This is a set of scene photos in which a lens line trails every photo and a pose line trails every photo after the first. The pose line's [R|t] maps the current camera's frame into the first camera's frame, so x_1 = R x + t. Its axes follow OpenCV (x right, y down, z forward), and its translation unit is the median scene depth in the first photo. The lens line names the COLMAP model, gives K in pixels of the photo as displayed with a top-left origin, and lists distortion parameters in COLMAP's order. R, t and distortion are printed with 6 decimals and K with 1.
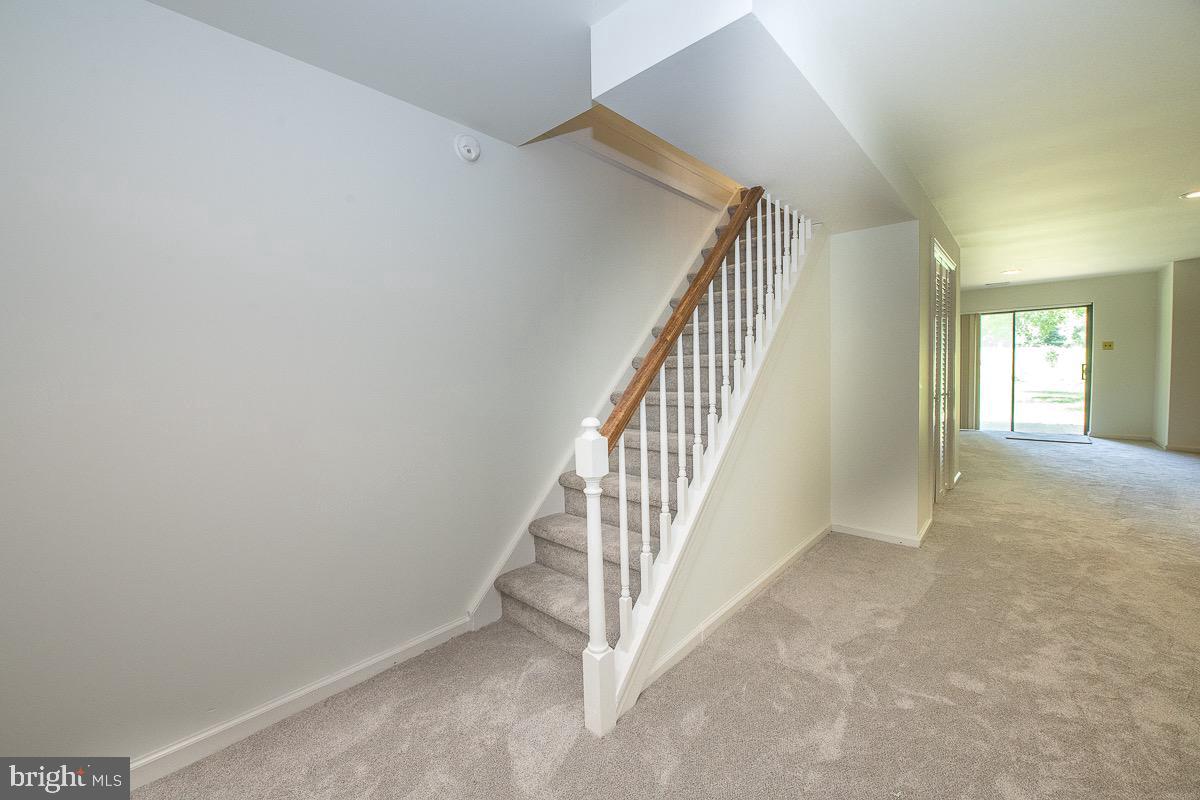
lens RADIAL K [[479.2, 0, 605.4], [0, 479.2, 394.0], [0, 0, 1]] dist [-0.017854, -0.001114]
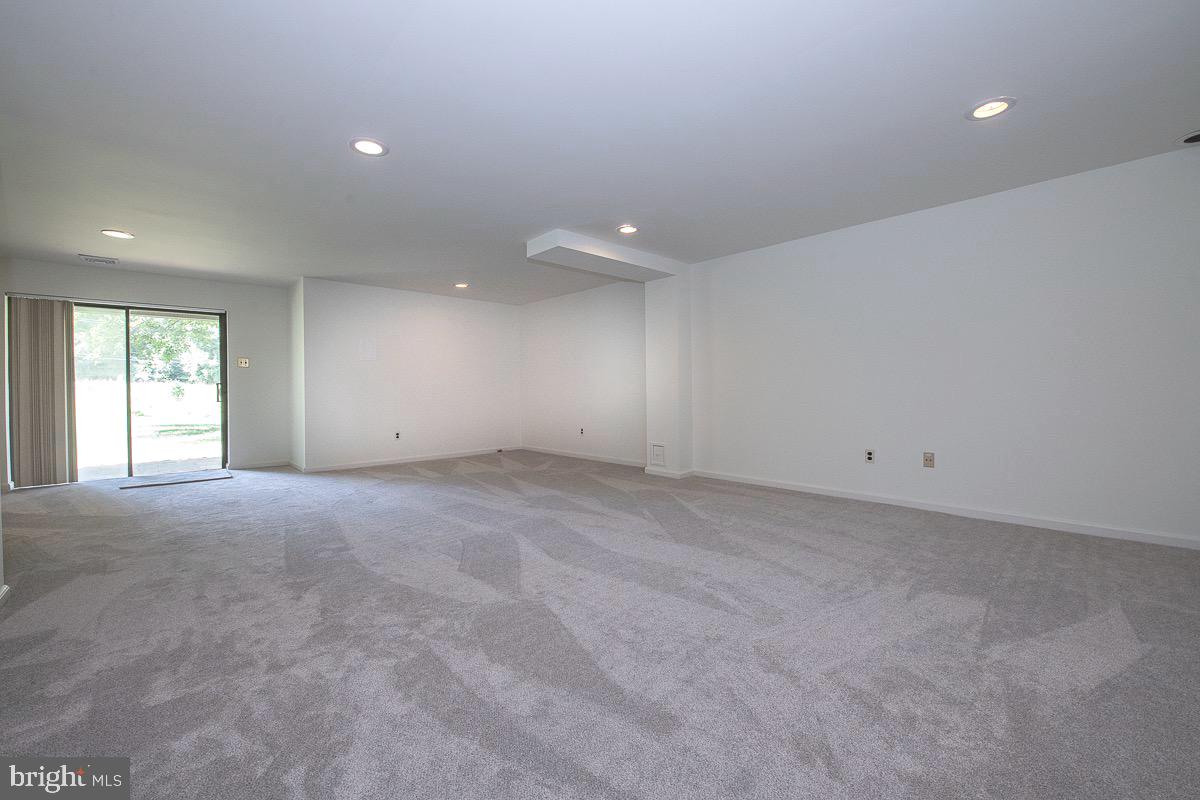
lens RADIAL K [[479.2, 0, 604.3], [0, 479.2, 395.4], [0, 0, 1]] dist [-0.017854, -0.001114]
pose [[0.077625, 0.016756, 0.996842, 0.216154], [0.058502, 0.998059, -0.021332, 0.014145], [-0.995265, 0.059973, 0.076494, 0.235727]]
